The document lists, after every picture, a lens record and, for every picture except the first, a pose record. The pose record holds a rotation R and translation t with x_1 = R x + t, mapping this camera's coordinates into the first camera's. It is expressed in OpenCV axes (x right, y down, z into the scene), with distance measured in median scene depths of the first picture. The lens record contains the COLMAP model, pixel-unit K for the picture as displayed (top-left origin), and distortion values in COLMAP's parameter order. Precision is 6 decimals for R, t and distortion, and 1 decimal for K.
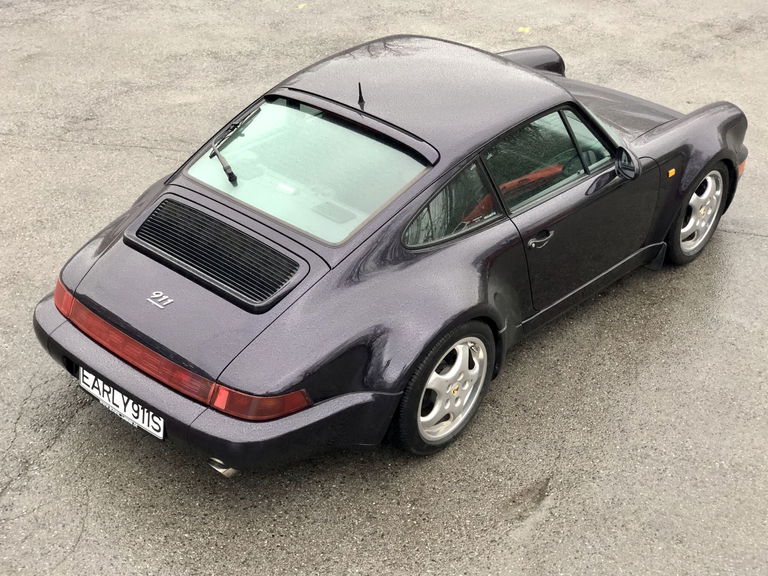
lens RADIAL K [[1172.6, 0, 384.0], [0, 1172.6, 288.0], [0, 0, 1]] dist [0.049265, 0.025213]
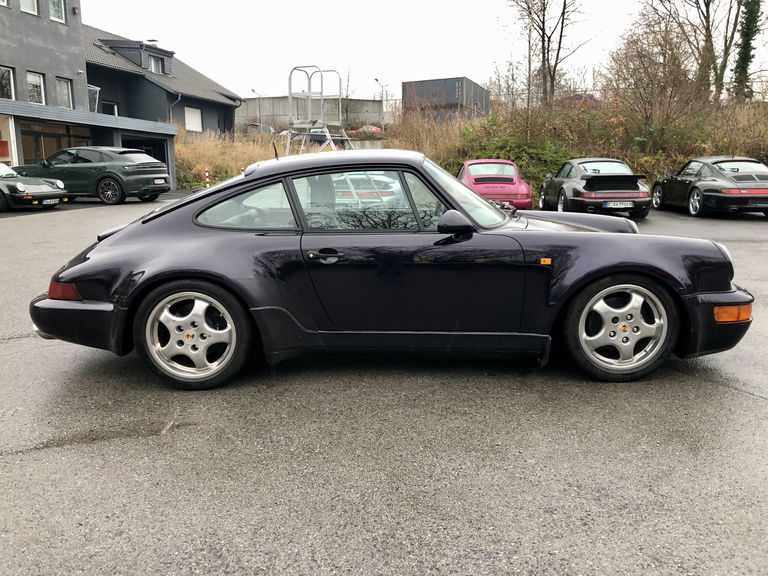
lens RADIAL K [[637.2, 0, 384.2], [0, 637.2, 282.9], [0, 0, 1]] dist [0.014507, -0.005614]
pose [[0.648305, 0.088197, -0.756255, 0.748303], [-0.341228, 0.921587, -0.185042, 0.093112], [0.680635, 0.378019, 0.627565, 0.715606]]
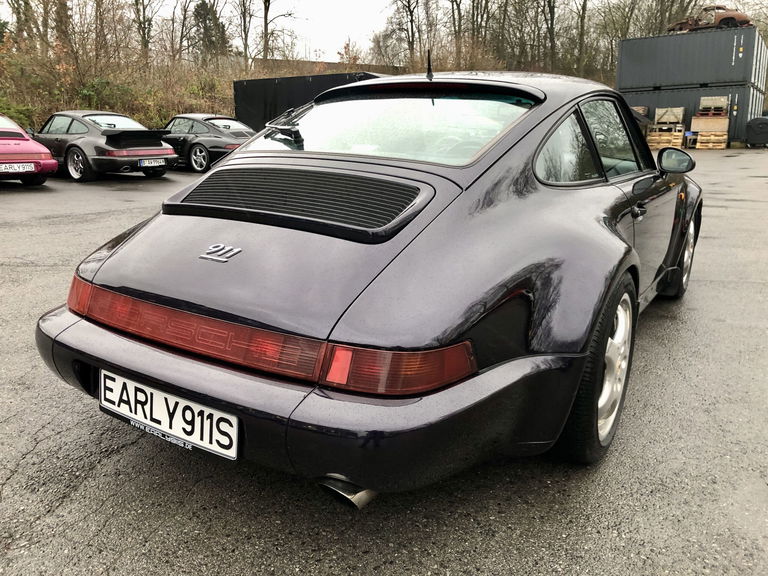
lens RADIAL K [[637.2, 0, 384.2], [0, 637.2, 282.9], [0, 0, 1]] dist [0.014507, -0.005614]
pose [[0.988447, -0.072518, 0.133089, -0.147270], [0.105709, 0.959129, -0.262482, 0.133117], [-0.108615, 0.273518, 0.955715, 0.639494]]
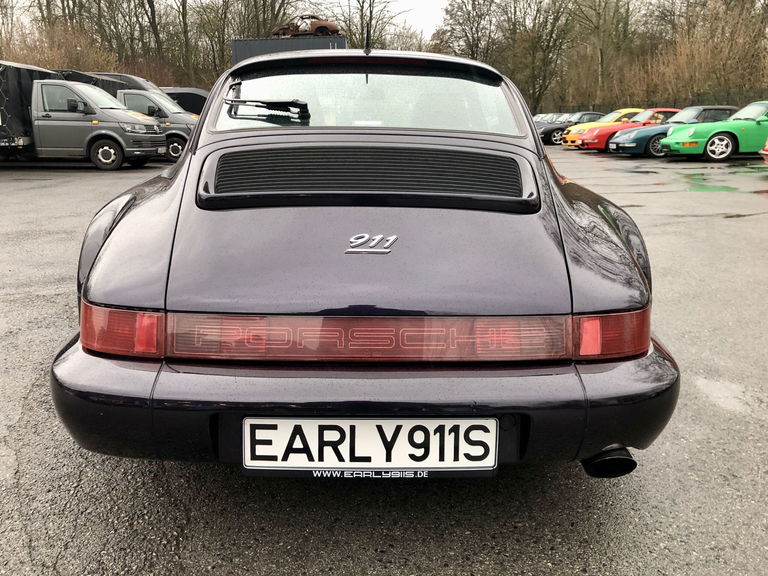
lens RADIAL K [[637.2, 0, 384.2], [0, 637.2, 282.9], [0, 0, 1]] dist [0.014507, -0.005614]
pose [[0.728508, -0.202951, 0.654284, -0.389781], [0.364030, 0.923782, -0.118780, 0.065989], [-0.580309, 0.324711, 0.746863, 0.771194]]
